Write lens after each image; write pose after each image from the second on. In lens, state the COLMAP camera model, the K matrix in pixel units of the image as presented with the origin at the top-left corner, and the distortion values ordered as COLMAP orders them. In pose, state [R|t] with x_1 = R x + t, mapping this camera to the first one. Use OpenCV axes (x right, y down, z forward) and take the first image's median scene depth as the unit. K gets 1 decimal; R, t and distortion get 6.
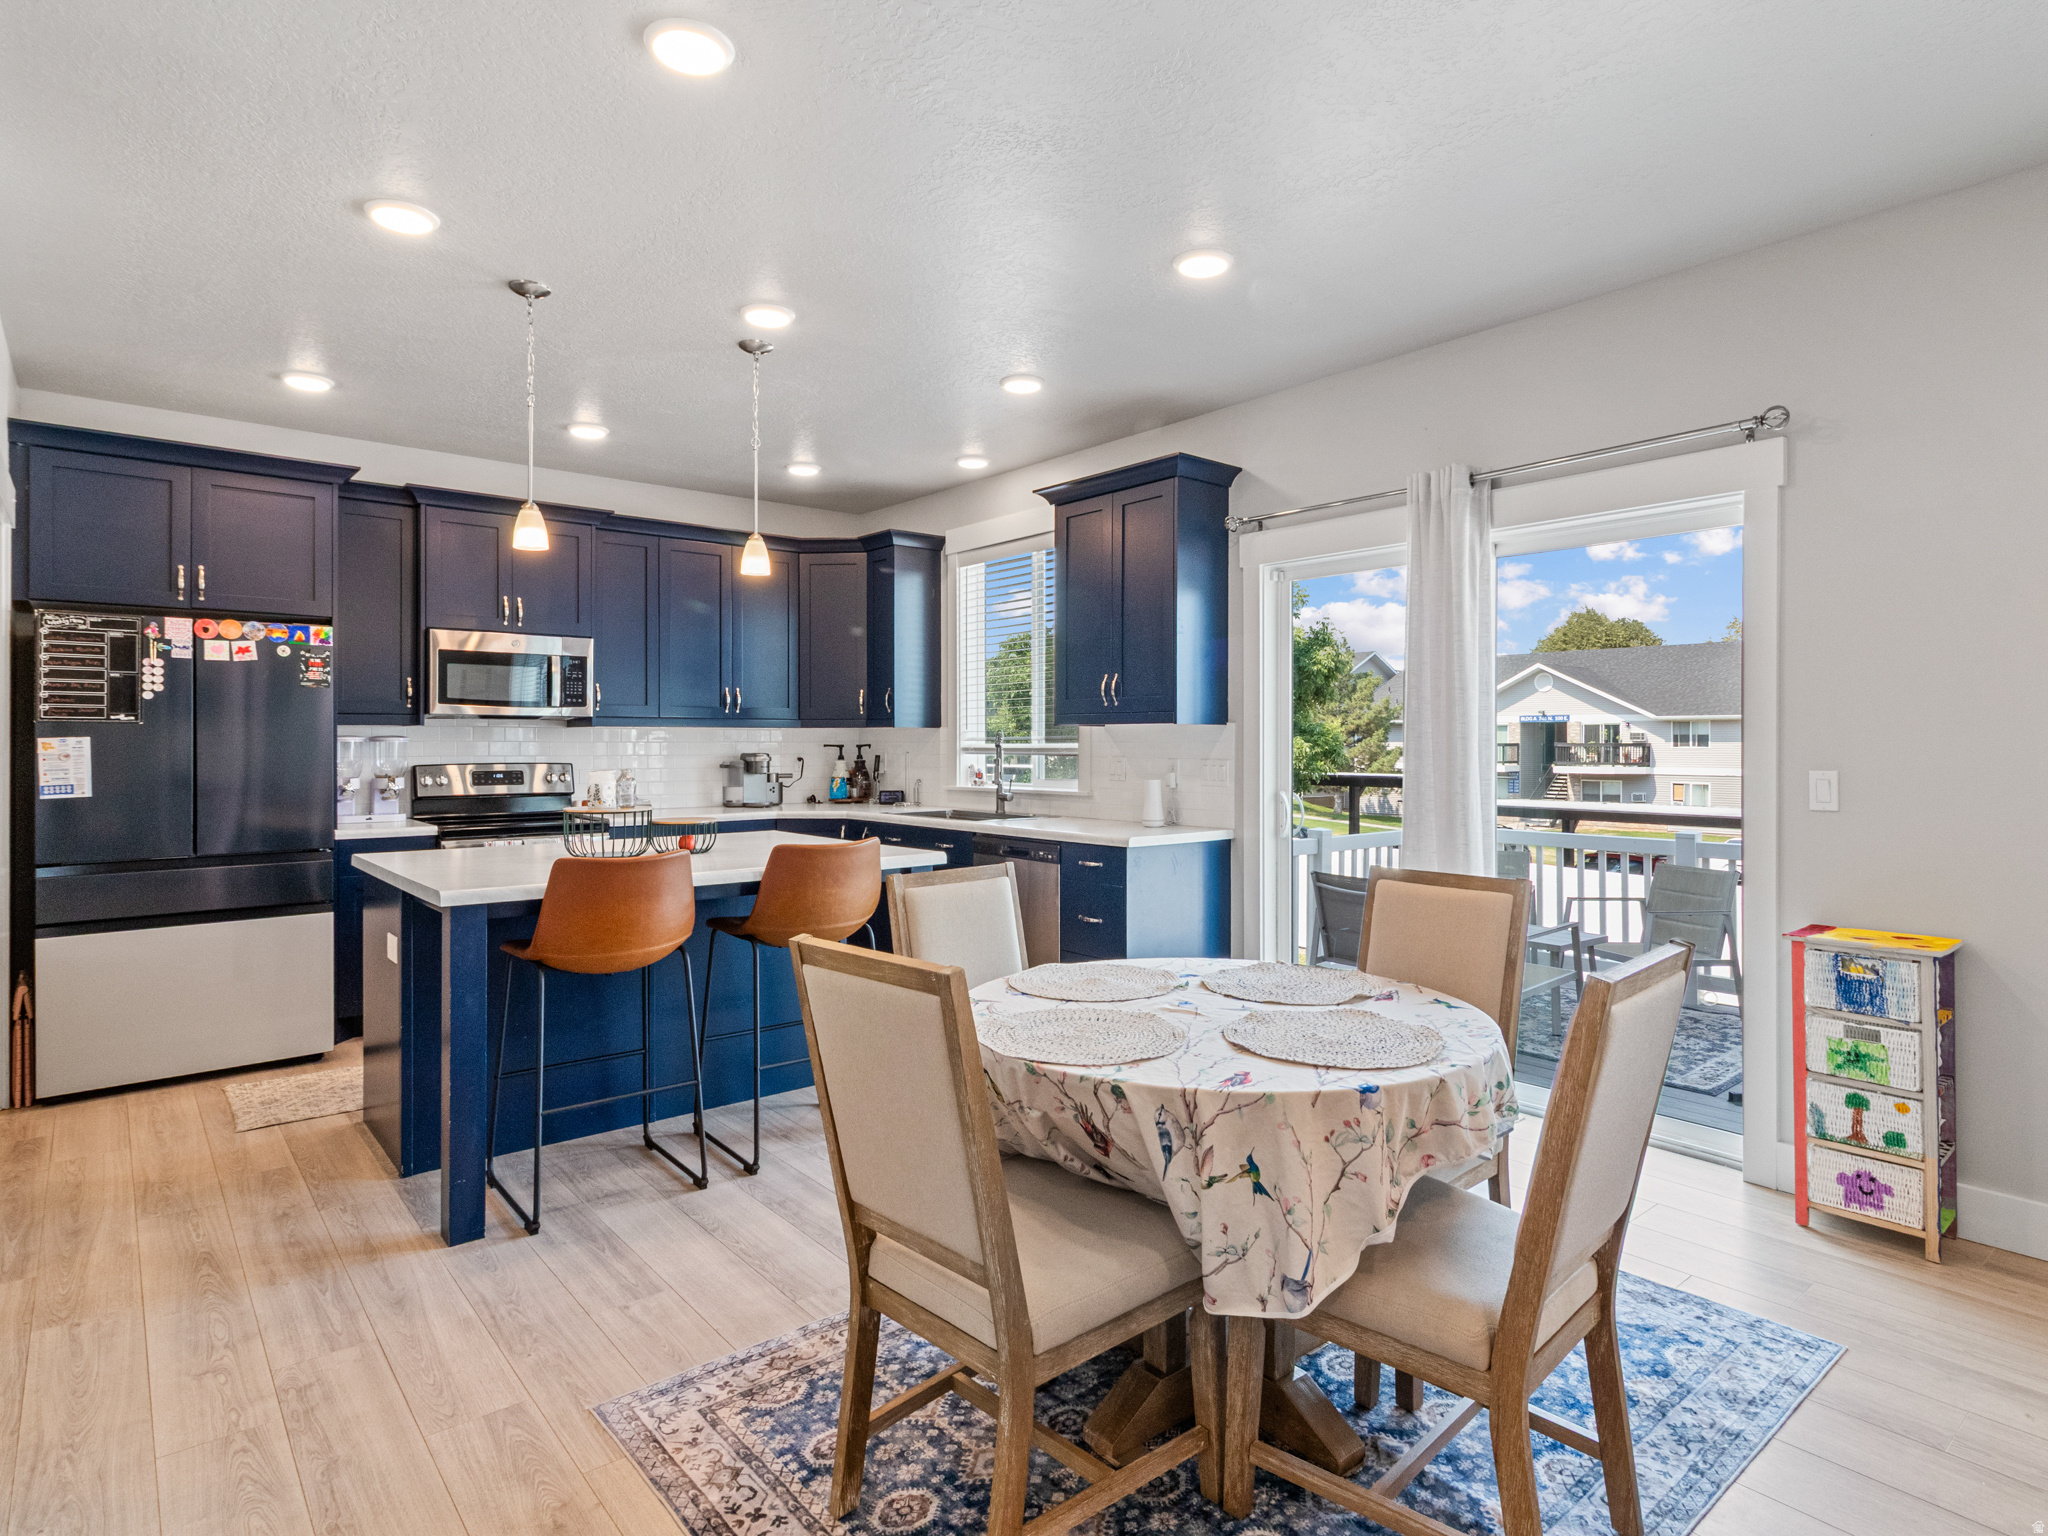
lens RADIAL K [[1111.8, 0, 1026.0], [0, 1111.8, 741.1], [0, 0, 1]] dist [0.000324, -0.000165]
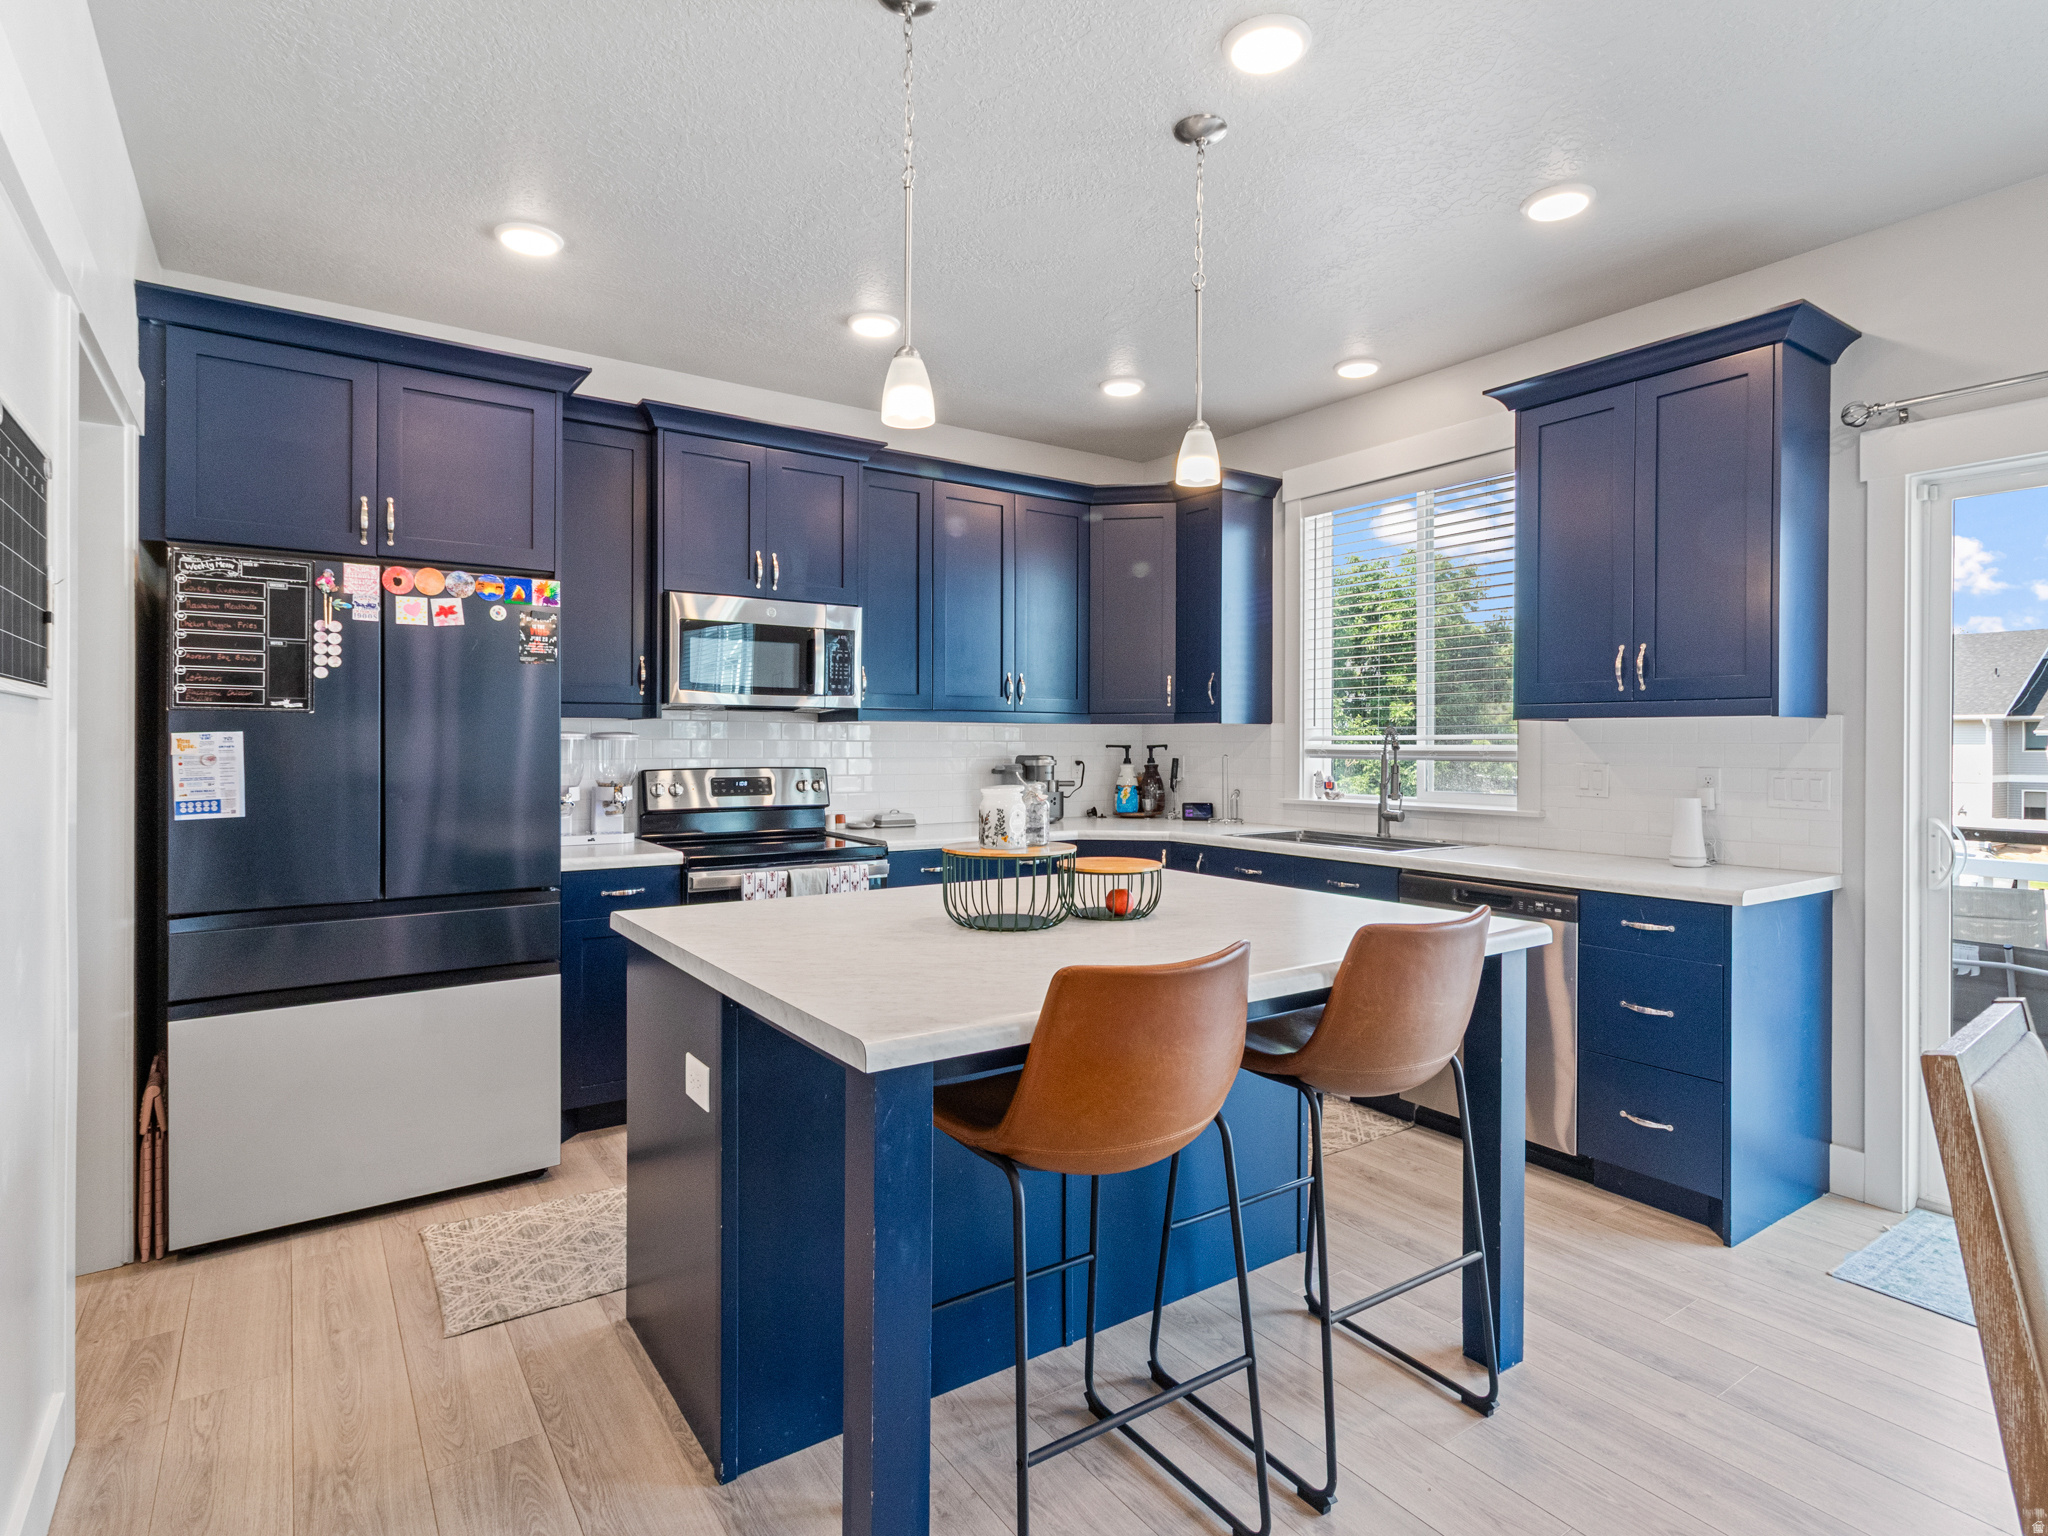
lens RADIAL K [[1073.1, 0, 1026.9], [0, 1073.1, 743.6], [0, 0, 1]] dist [0.000465, 0.000699]
pose [[0.995846, 0.003419, -0.090987, -0.237621], [-0.003205, 0.999992, 0.002498, 0.000520], [0.090995, -0.002196, 0.995849, 0.306021]]
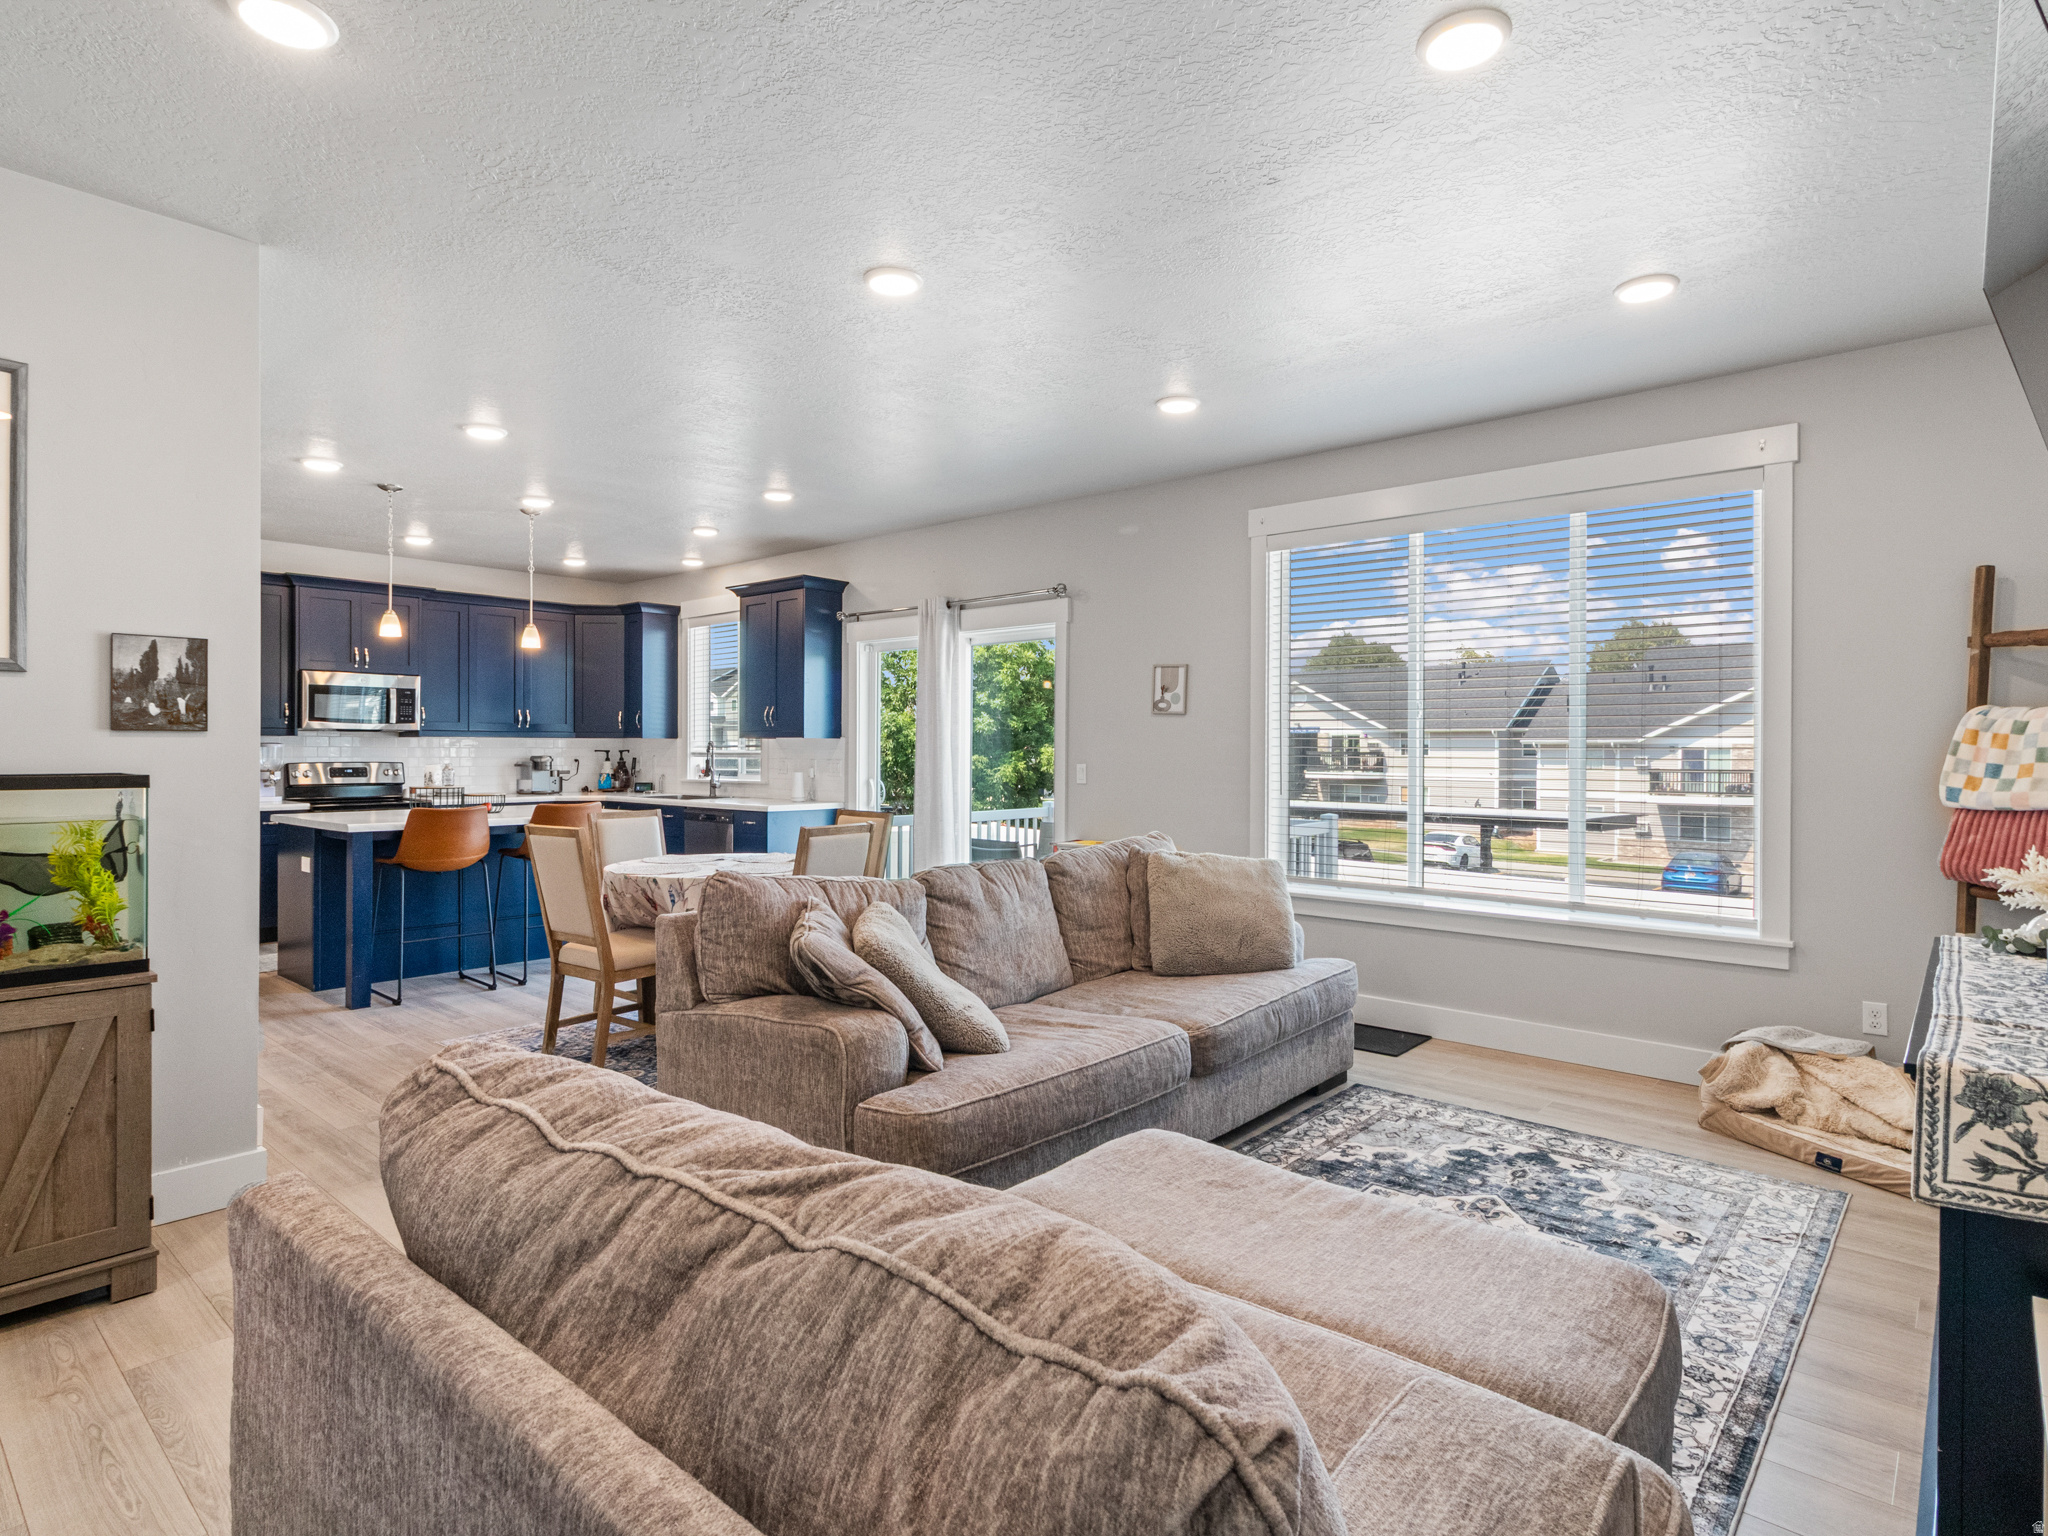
lens RADIAL K [[1086.9, 0, 1029.7], [0, 1086.9, 749.7], [0, 0, 1]] dist [0.000892, -0.000473]
pose [[0.987363, 0.003468, 0.158437, 0.198834], [-0.003635, 0.999993, 0.000764, -0.000456], [-0.158433, -0.001330, 0.987369, -0.609477]]
